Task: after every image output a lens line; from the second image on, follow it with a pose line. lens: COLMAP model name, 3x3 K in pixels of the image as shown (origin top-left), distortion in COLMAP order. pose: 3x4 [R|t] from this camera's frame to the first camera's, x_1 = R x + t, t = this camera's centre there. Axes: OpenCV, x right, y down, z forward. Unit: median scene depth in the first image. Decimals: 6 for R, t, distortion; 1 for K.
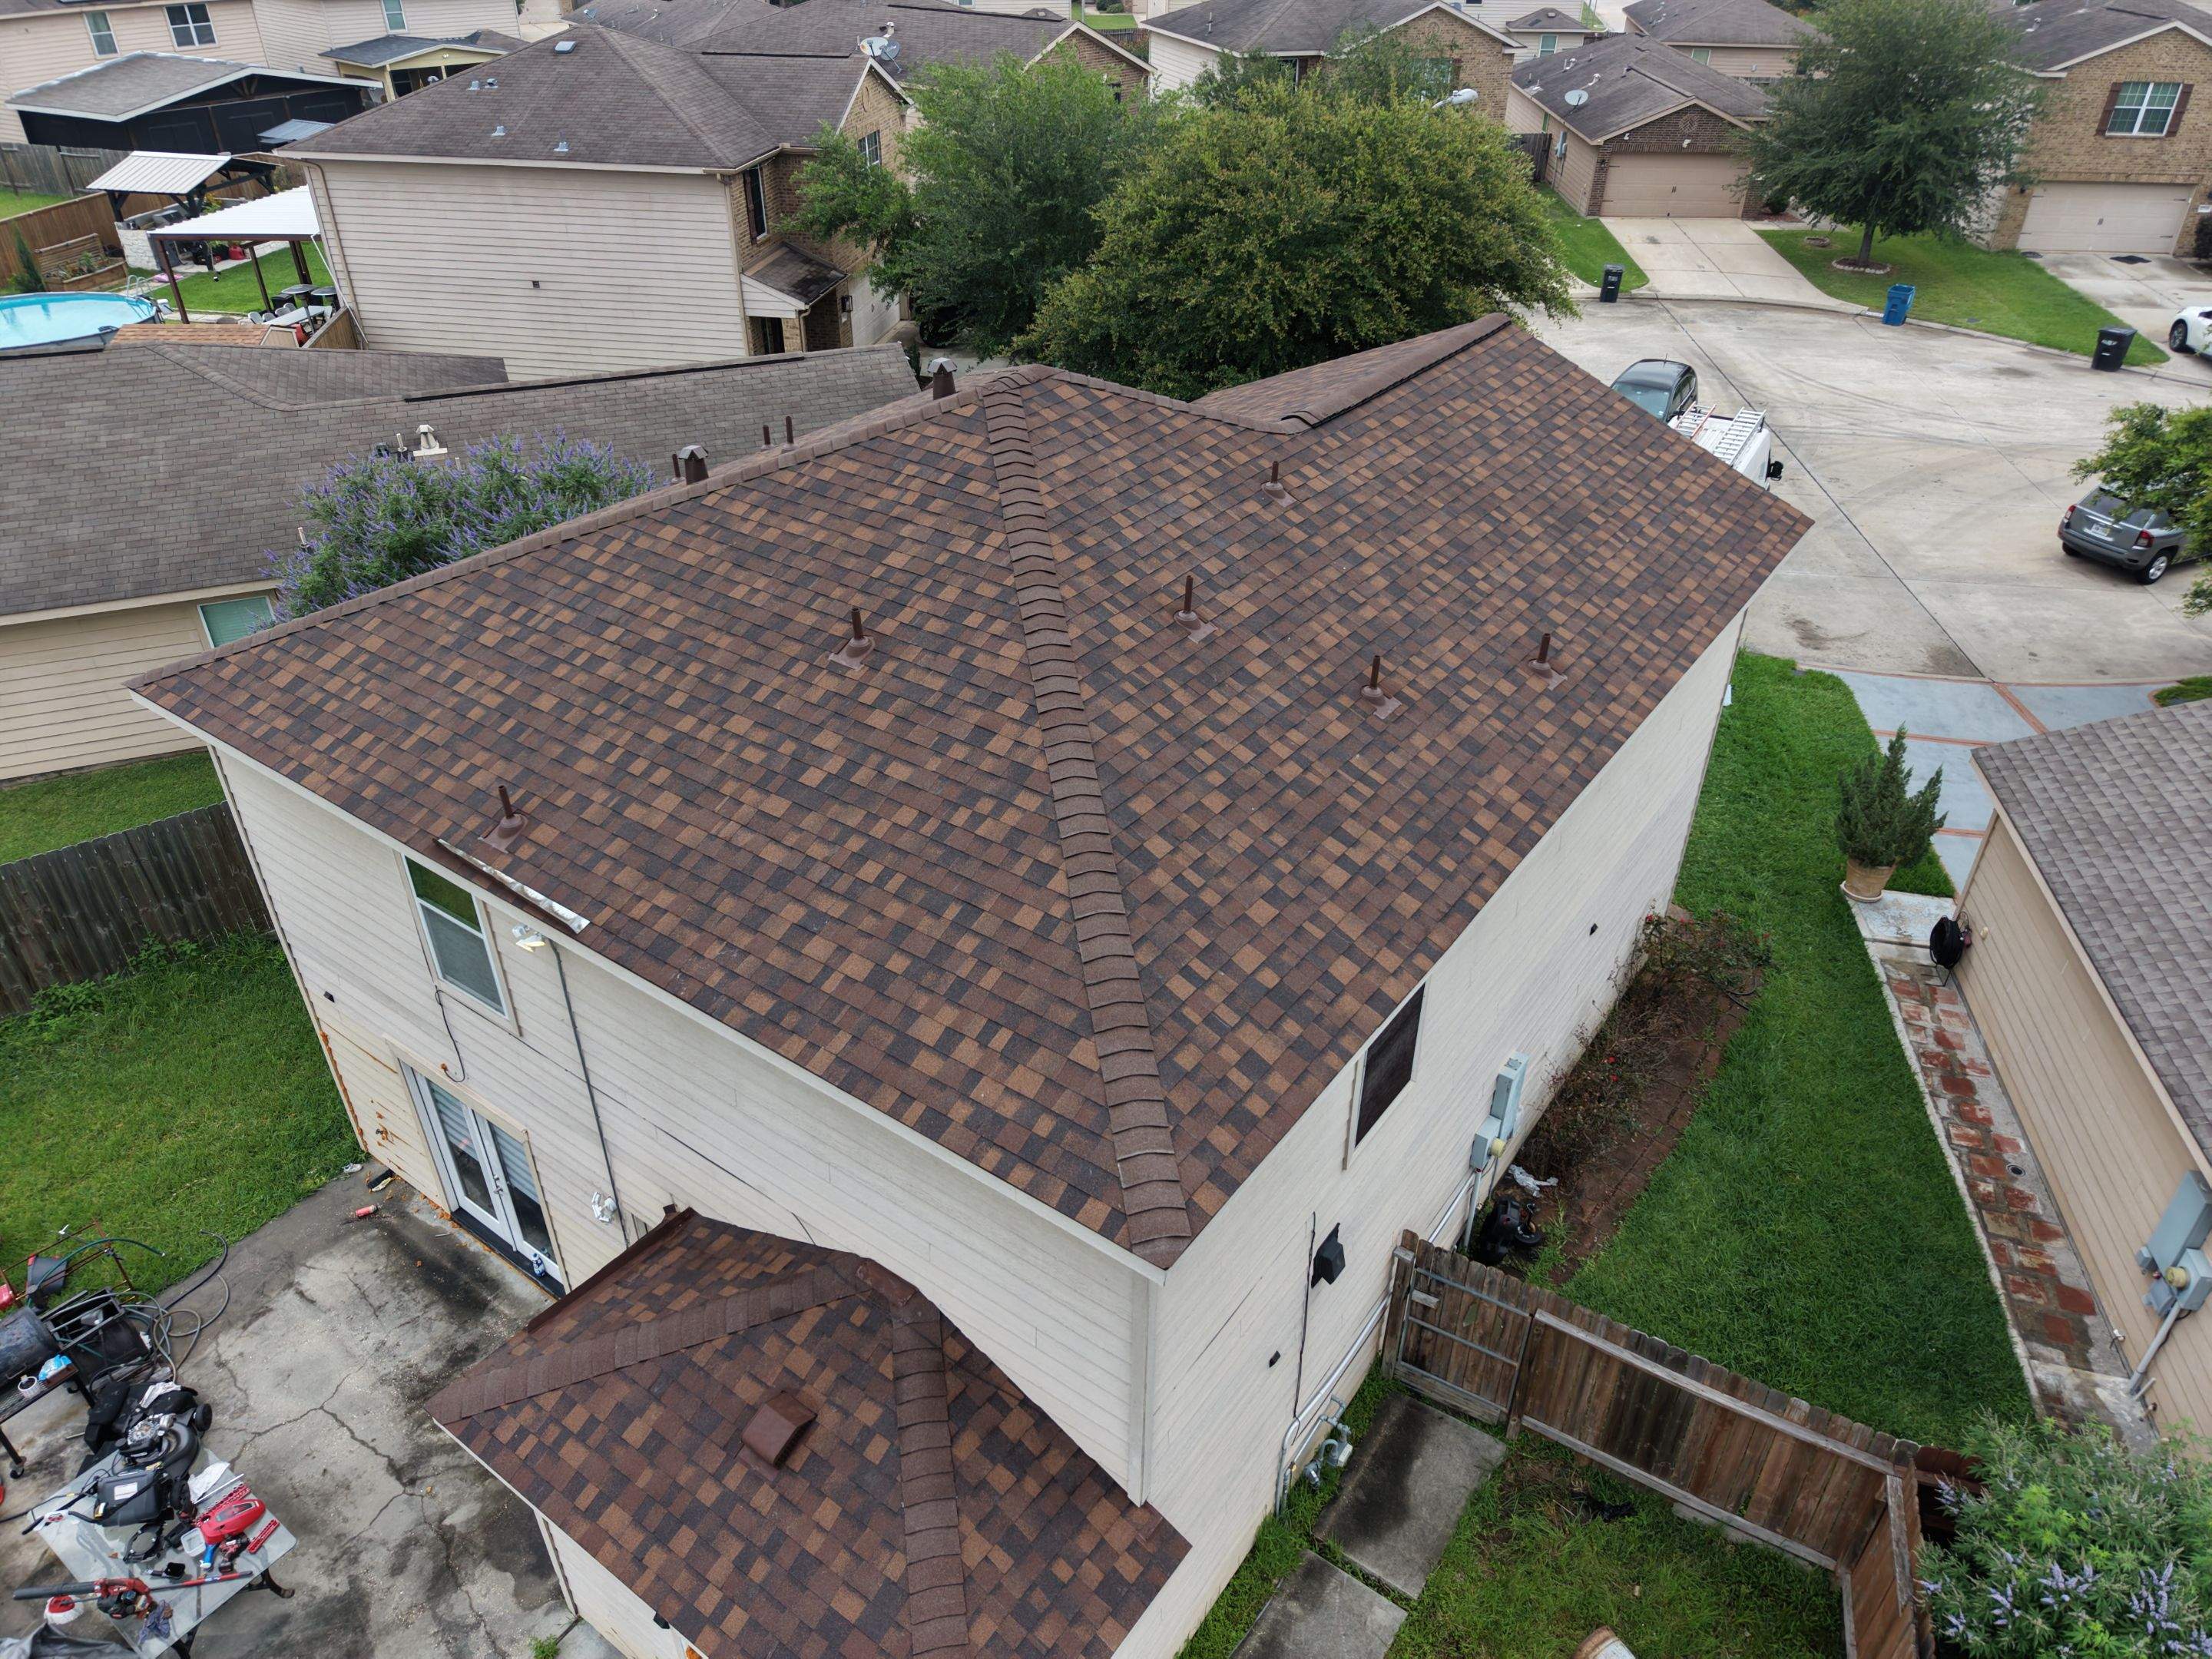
lens RADIAL K [[1474.2, 0, 1108.1], [0, 1474.2, 838.6], [0, 0, 1]] dist [0.061516, -0.074189]
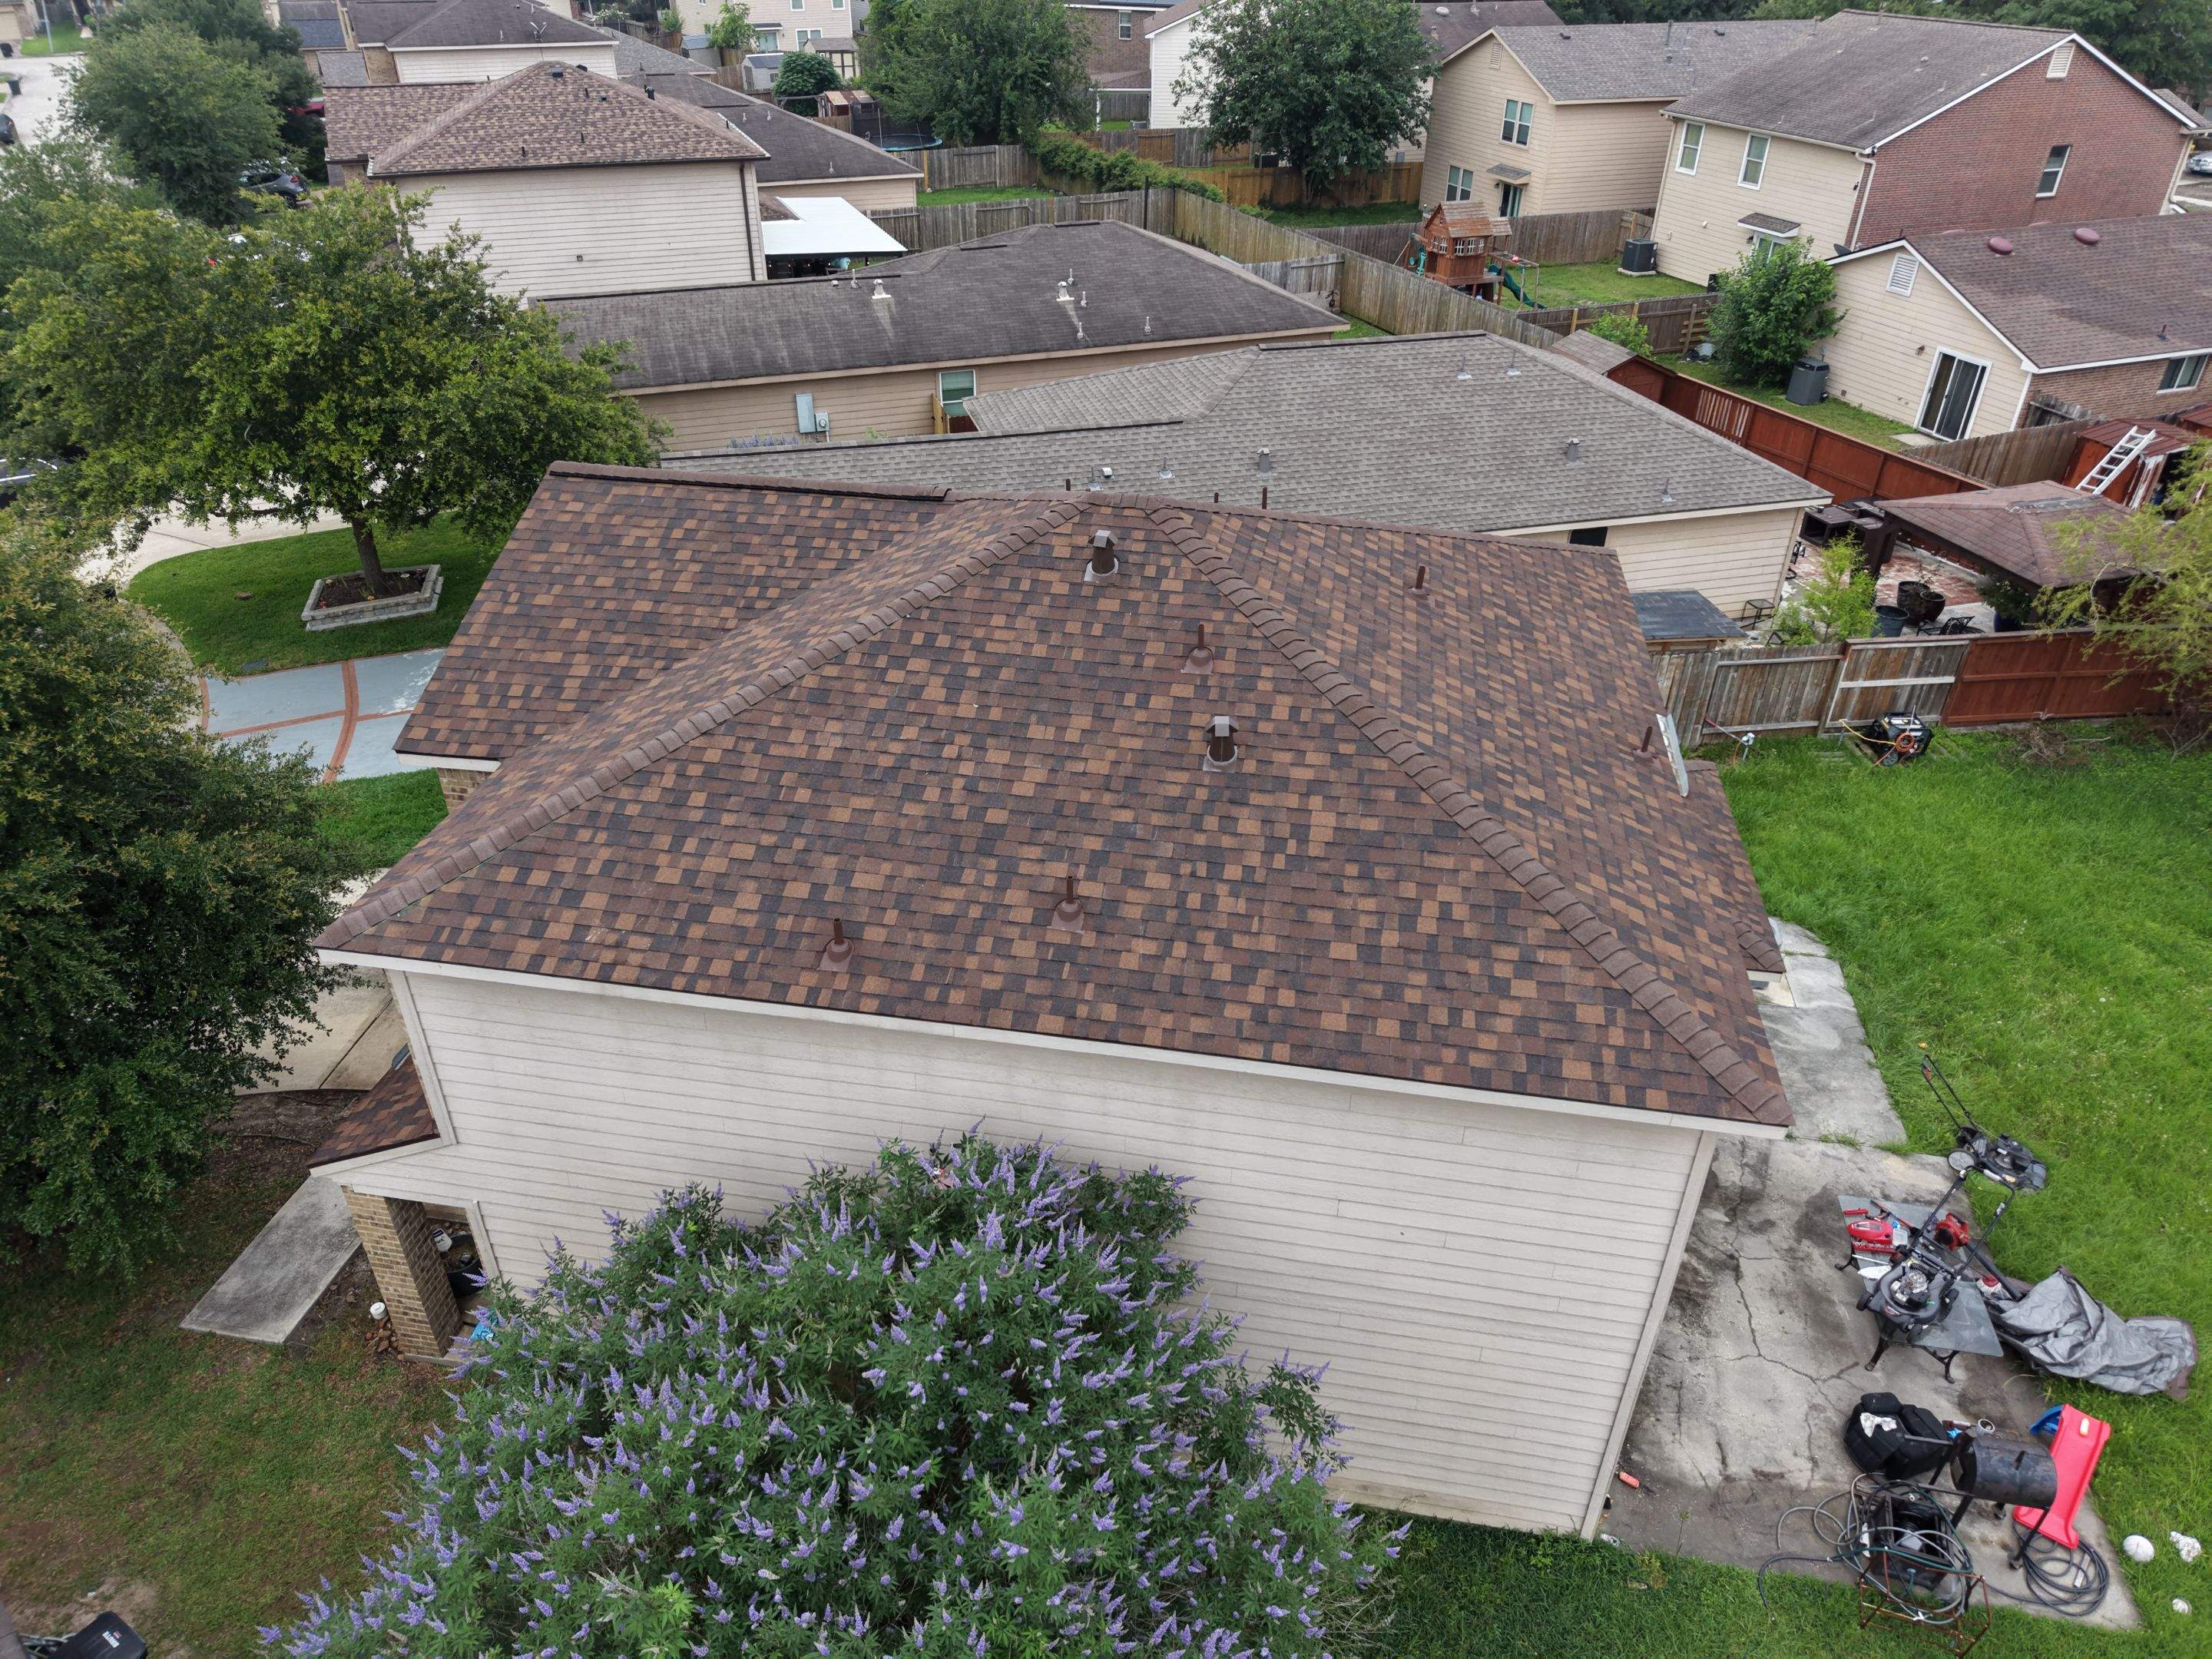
lens RADIAL K [[1484.4, 0, 1105.4], [0, 1484.4, 833.4], [0, 0, 1]] dist [0.021913, -0.017588]
pose [[-0.437833, -0.491865, 0.752577, -1.209955], [0.489340, 0.571849, 0.658434, -1.073072], [-0.754220, 0.656550, -0.009685, 1.394467]]
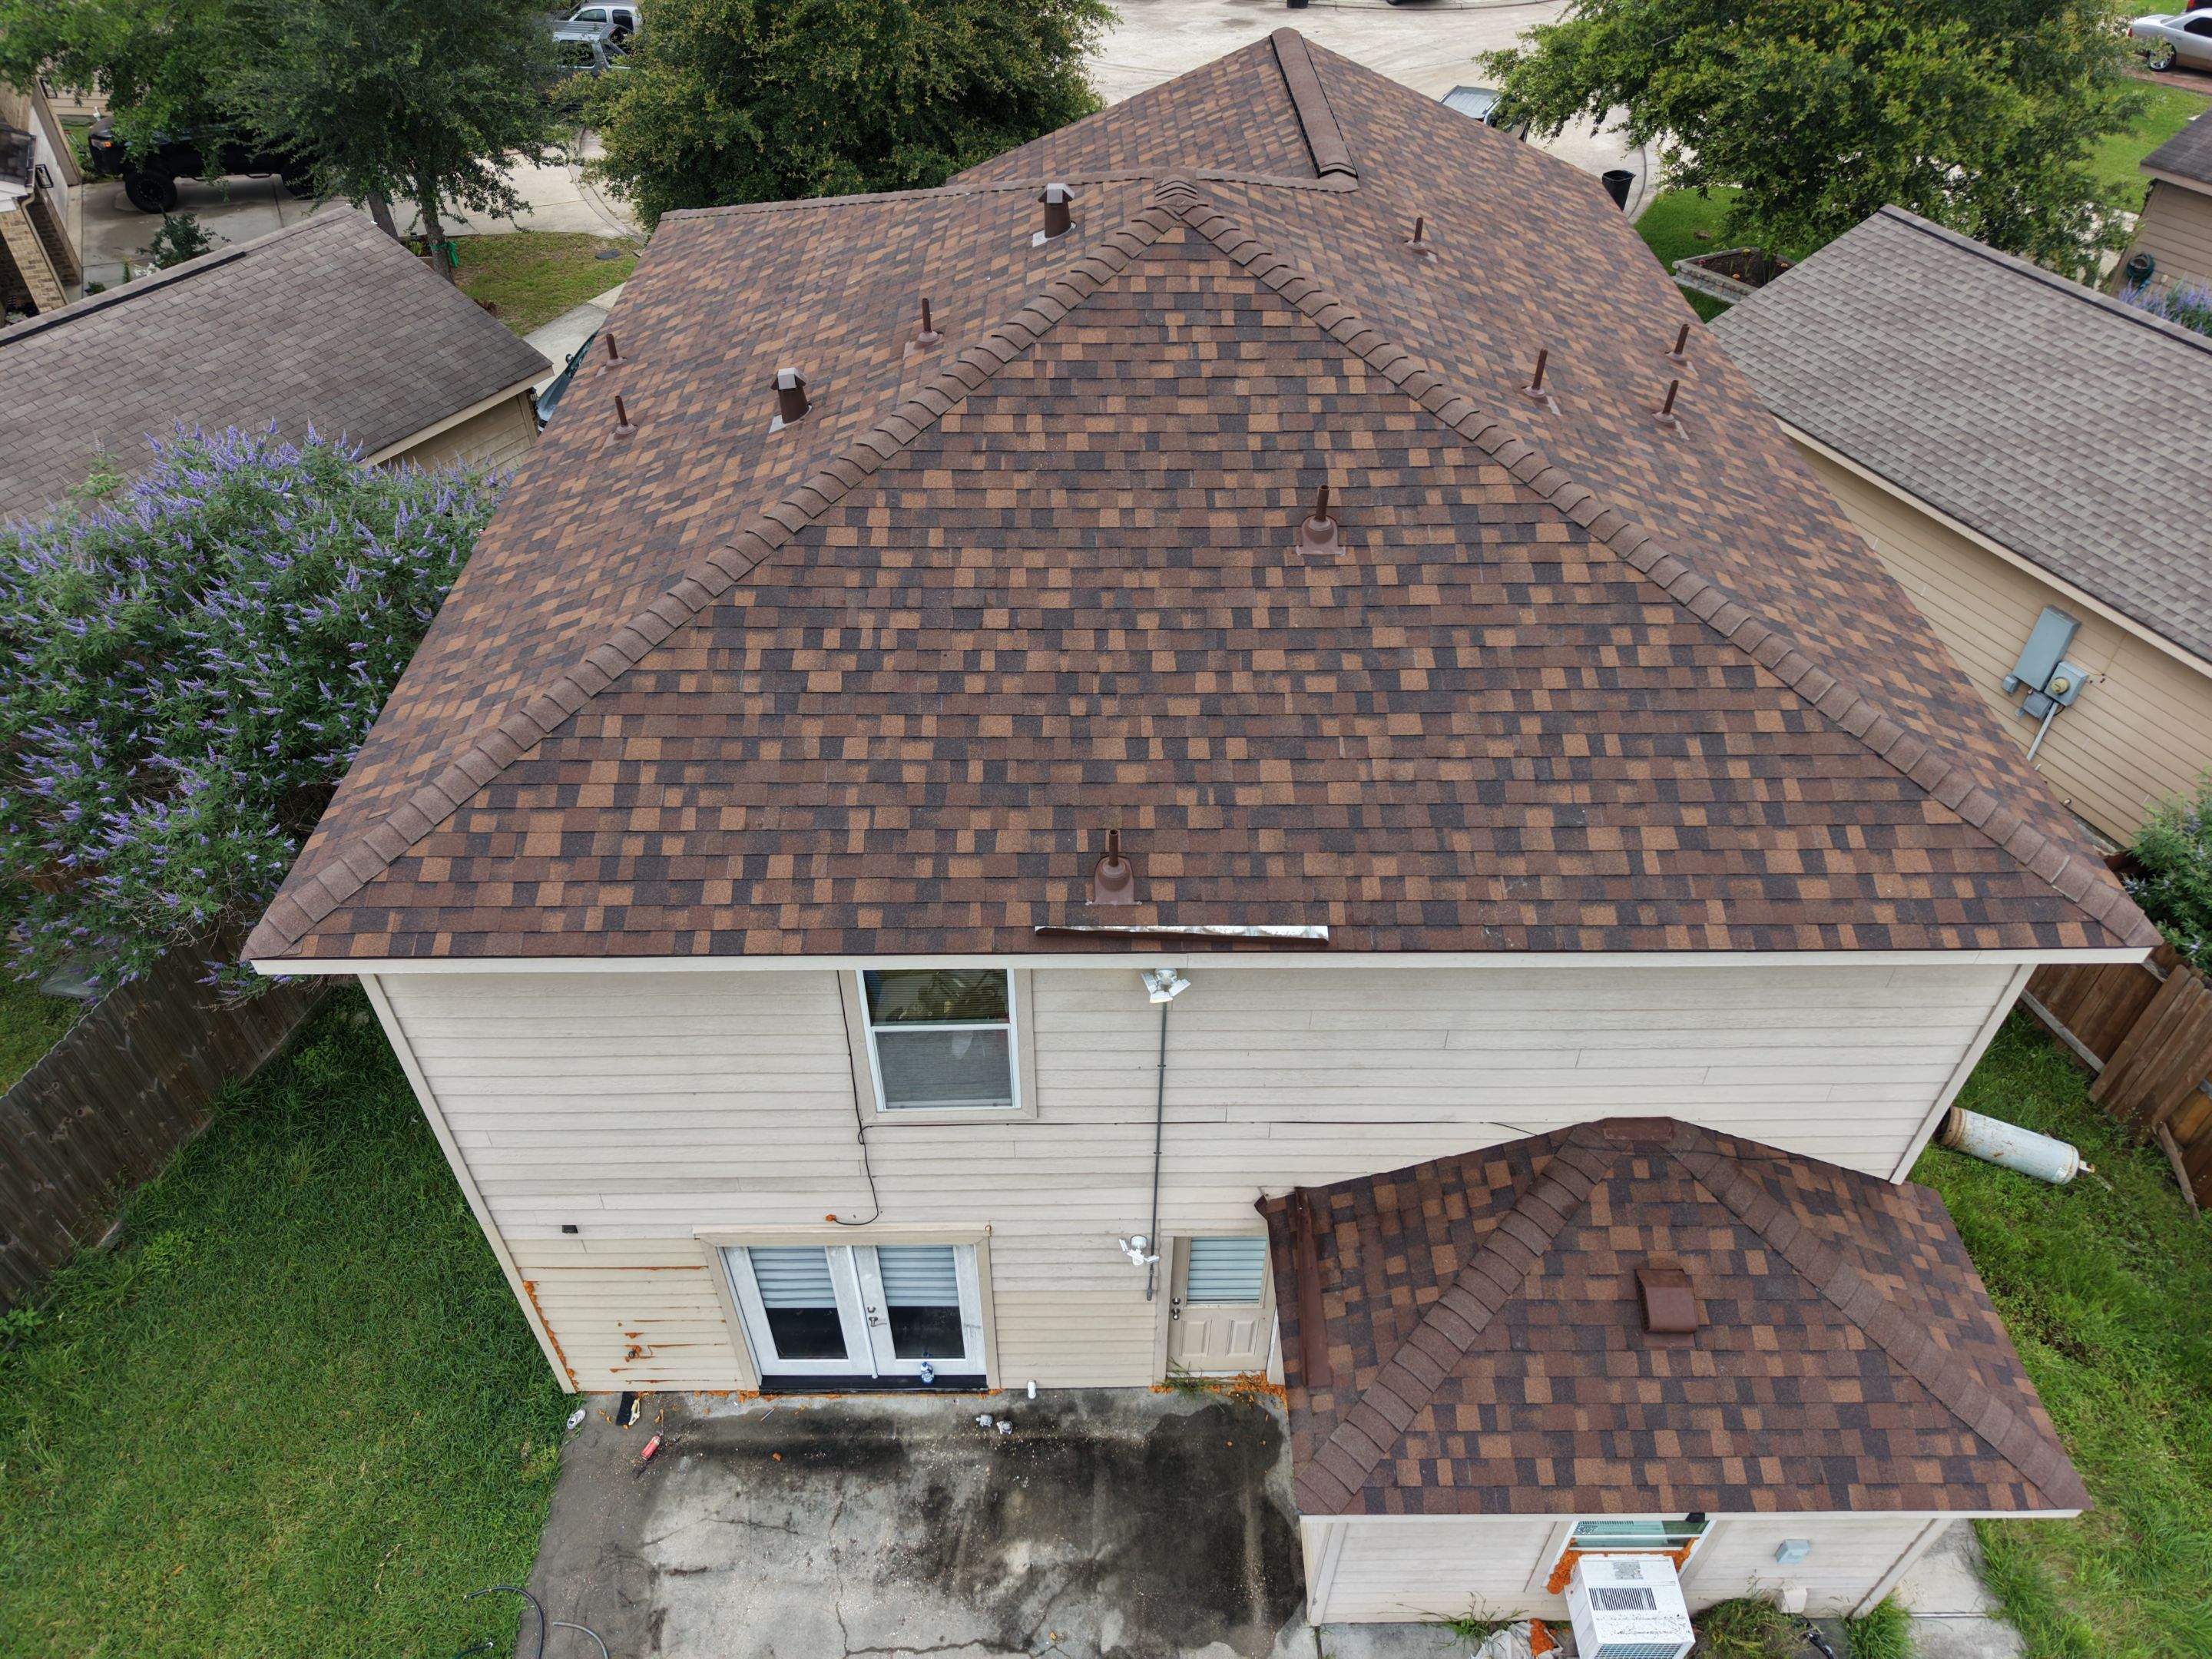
lens RADIAL K [[1484.4, 0, 1105.4], [0, 1484.4, 833.4], [0, 0, 1]] dist [0.021913, -0.017588]
pose [[0.804023, -0.400690, 0.439311, -0.732050], [0.329603, 0.915278, 0.231577, -0.211738], [-0.494883, -0.041395, 0.867973, 0.297383]]
